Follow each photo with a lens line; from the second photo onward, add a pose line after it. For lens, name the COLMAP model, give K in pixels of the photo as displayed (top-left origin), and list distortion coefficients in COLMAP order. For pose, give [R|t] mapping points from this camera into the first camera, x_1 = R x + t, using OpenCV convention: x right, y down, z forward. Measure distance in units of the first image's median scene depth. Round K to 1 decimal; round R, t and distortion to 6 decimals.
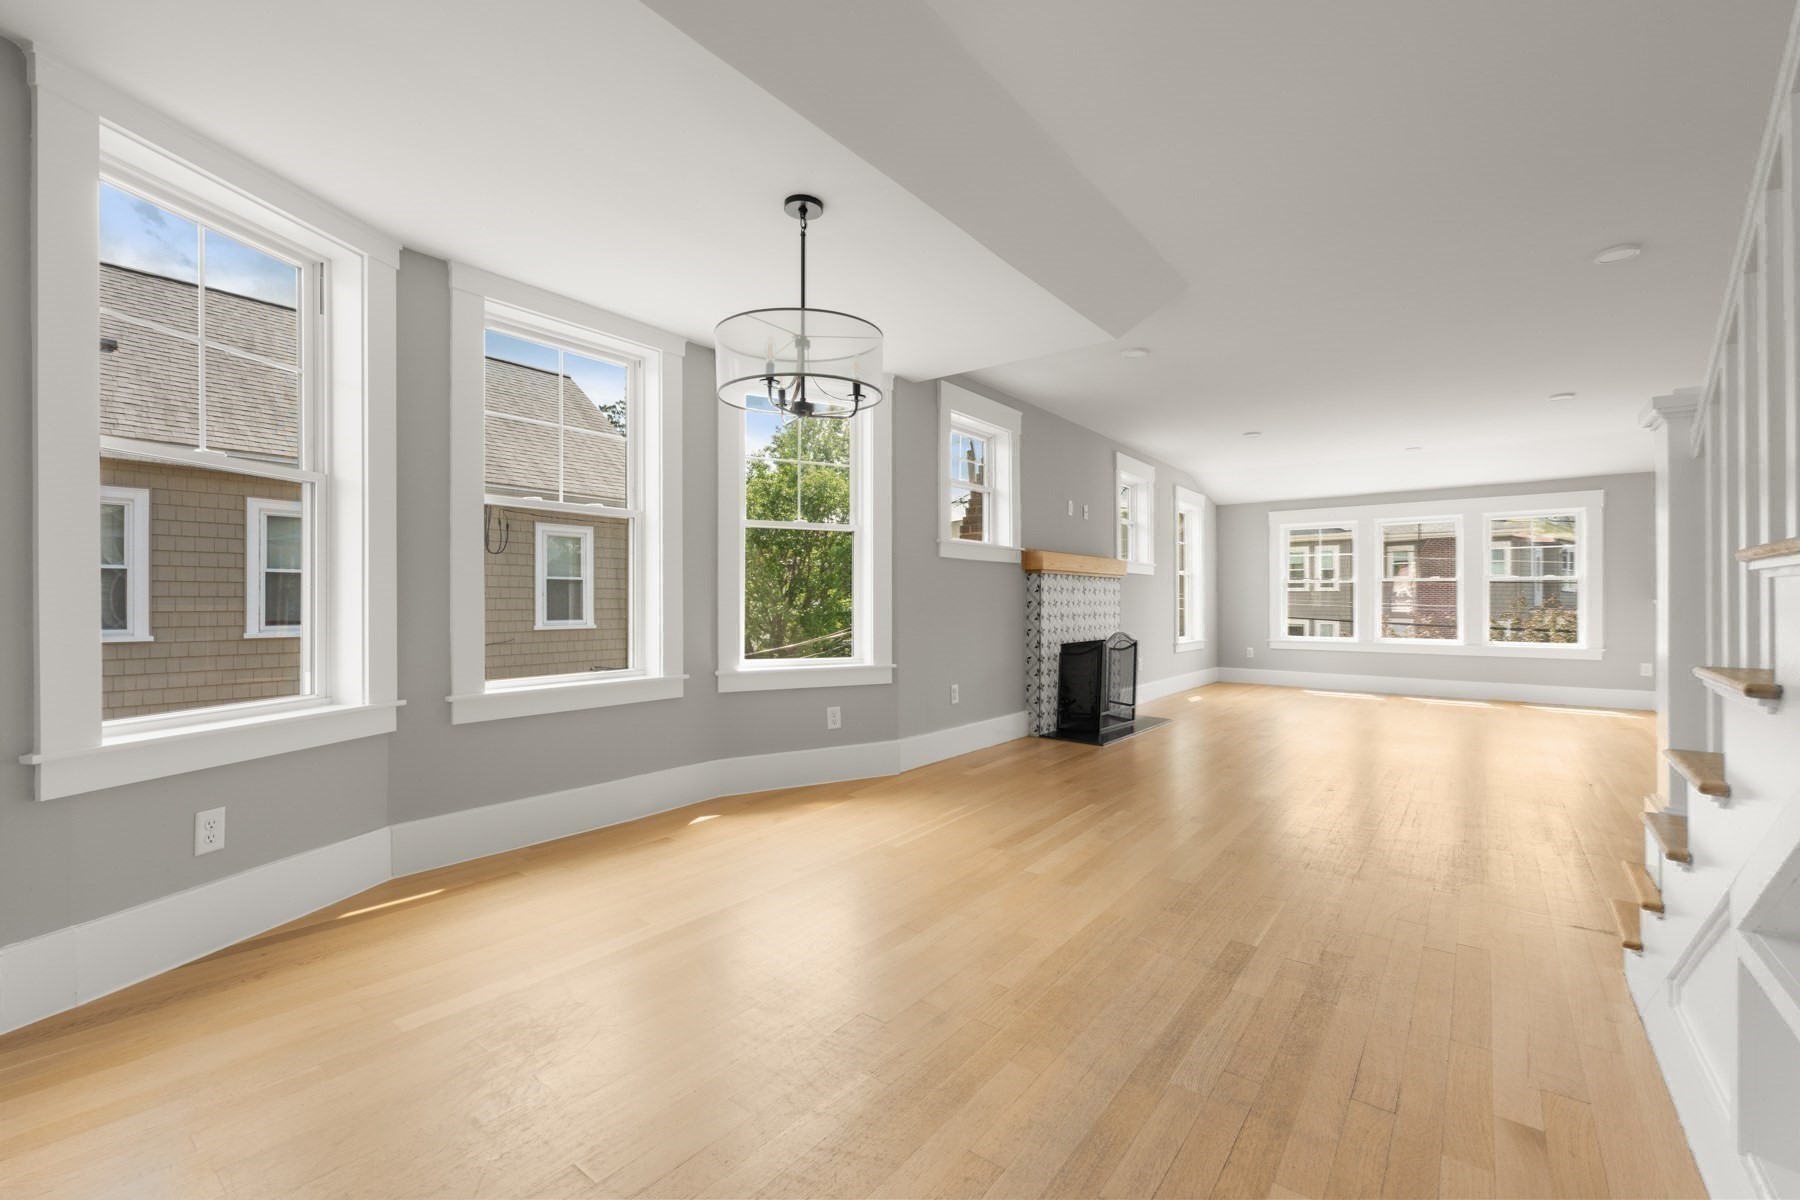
lens RADIAL K [[748.2, 0, 903.2], [0, 748.2, 593.8], [0, 0, 1]] dist [-0.001719, -0.001948]
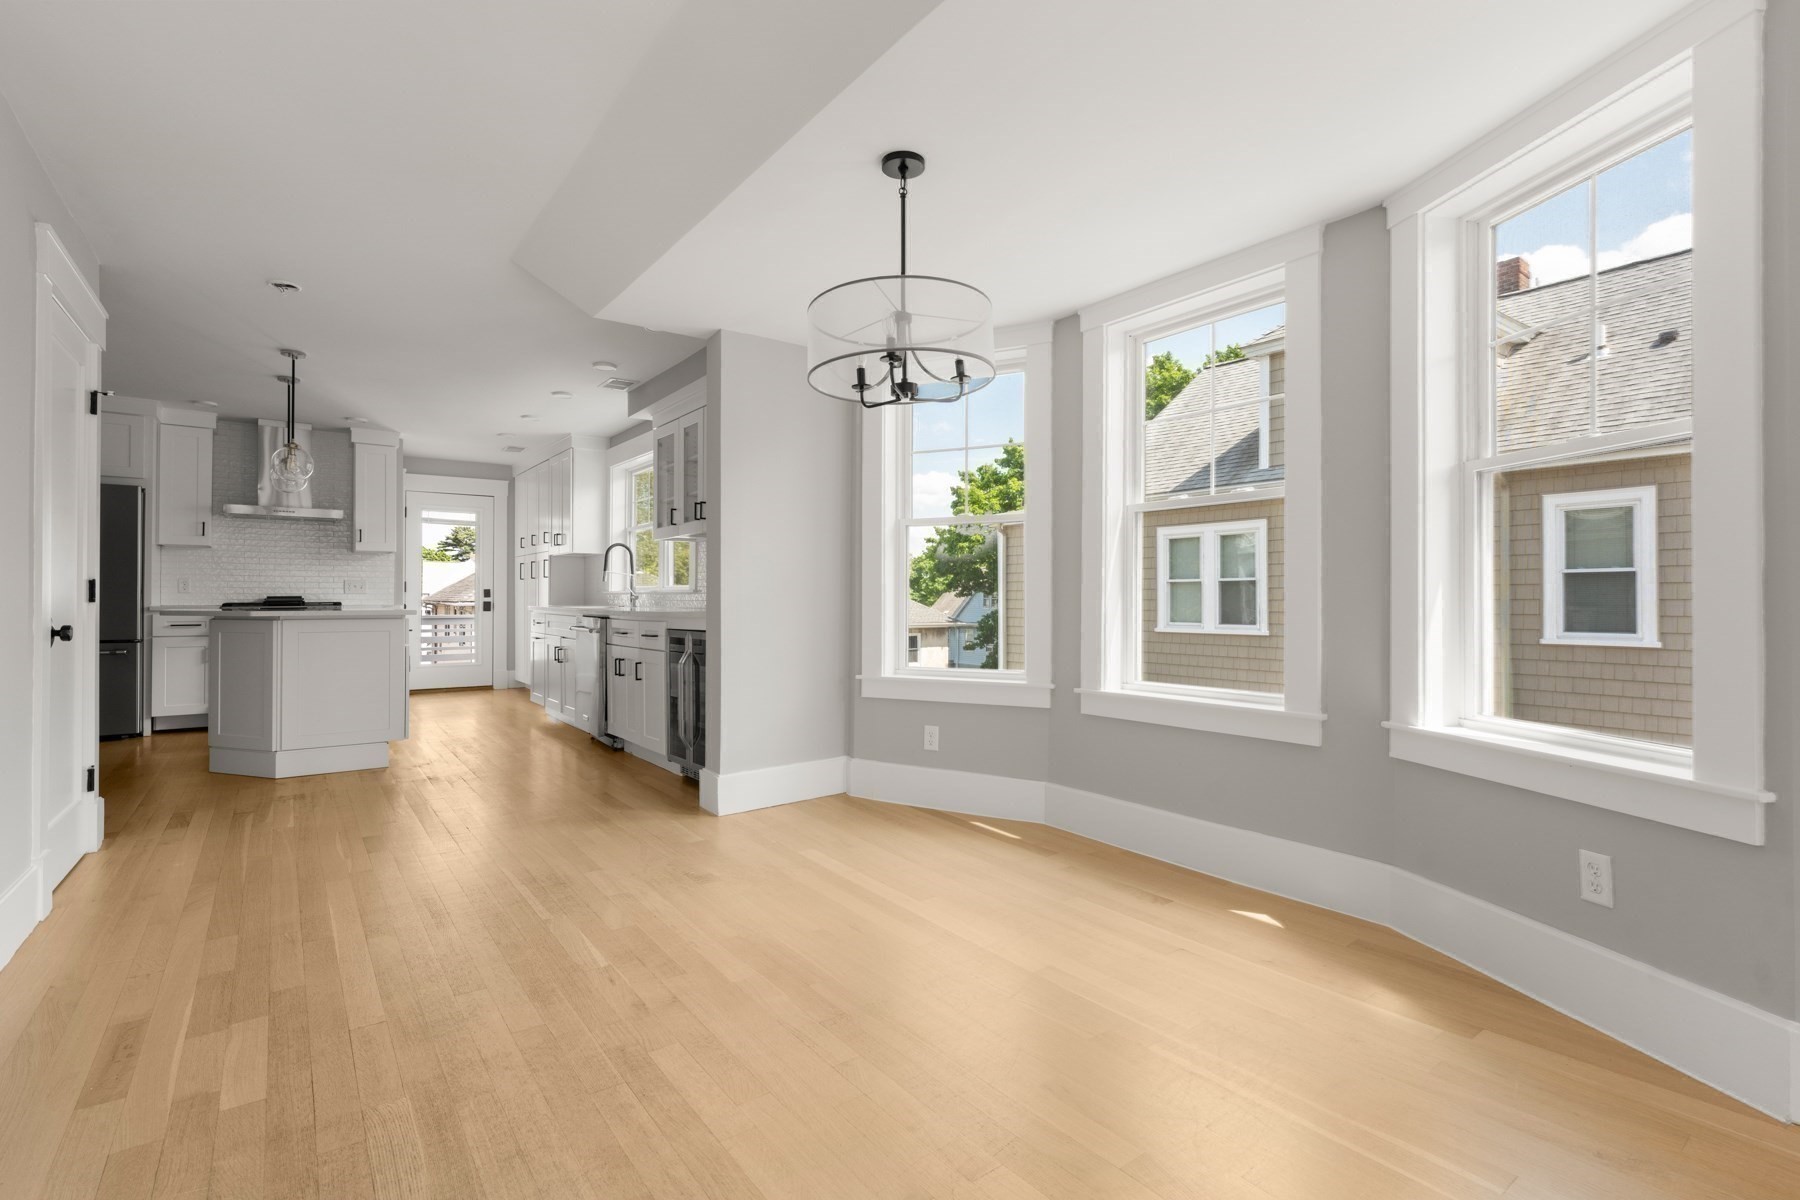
lens RADIAL K [[824.7, 0, 906.5], [0, 824.7, 593.9], [0, 0, 1]] dist [-0.004696, 0.001610]
pose [[-0.259882, -0.009144, -0.965597, 0.356810], [0.007430, 0.999907, -0.011468, 0.002415], [0.965612, -0.010154, -0.259790, 0.554186]]
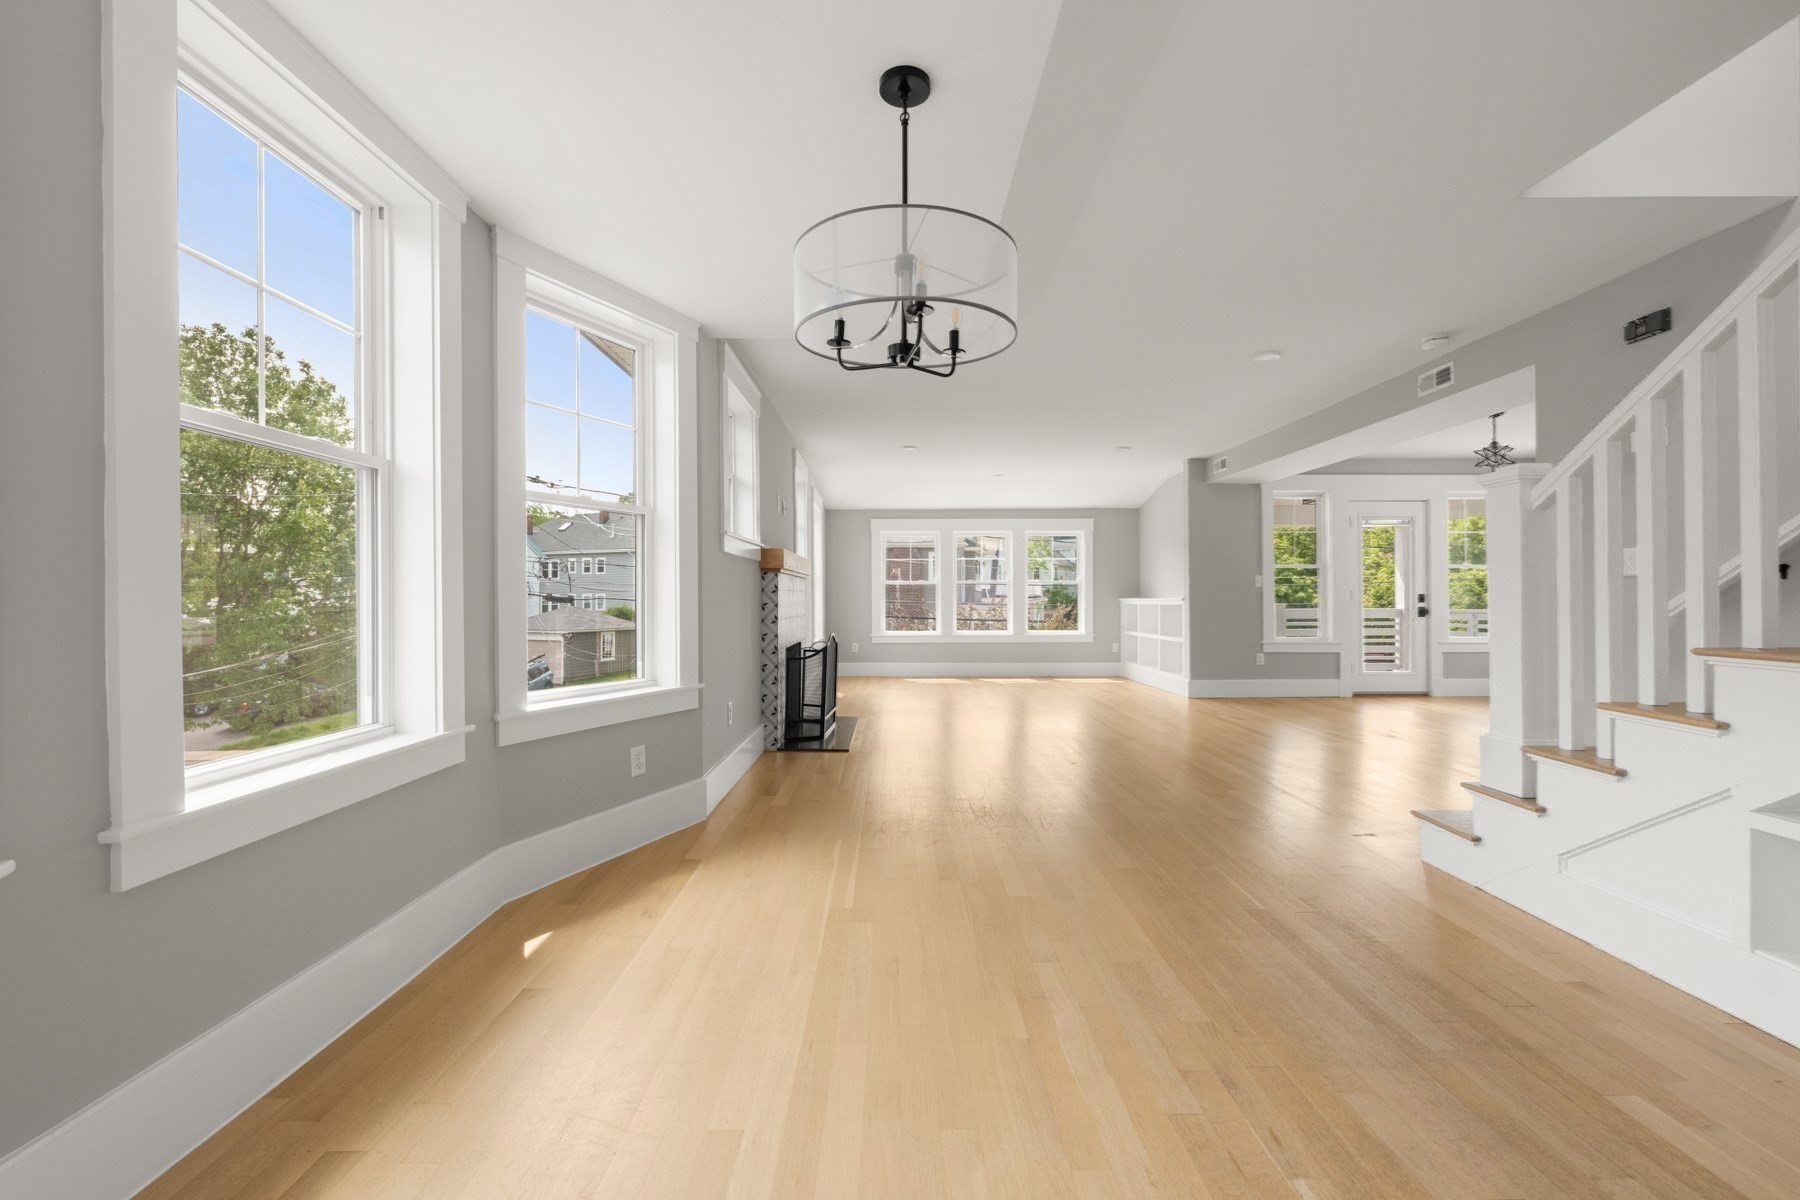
lens RADIAL K [[748.2, 0, 904.1], [0, 748.2, 594.9], [0, 0, 1]] dist [-0.001719, -0.001948]
pose [[0.780689, -0.001122, 0.624918, -0.265526], [-0.001338, 0.999993, 0.003466, -0.003136], [-0.624918, -0.003542, 0.780683, 0.183507]]
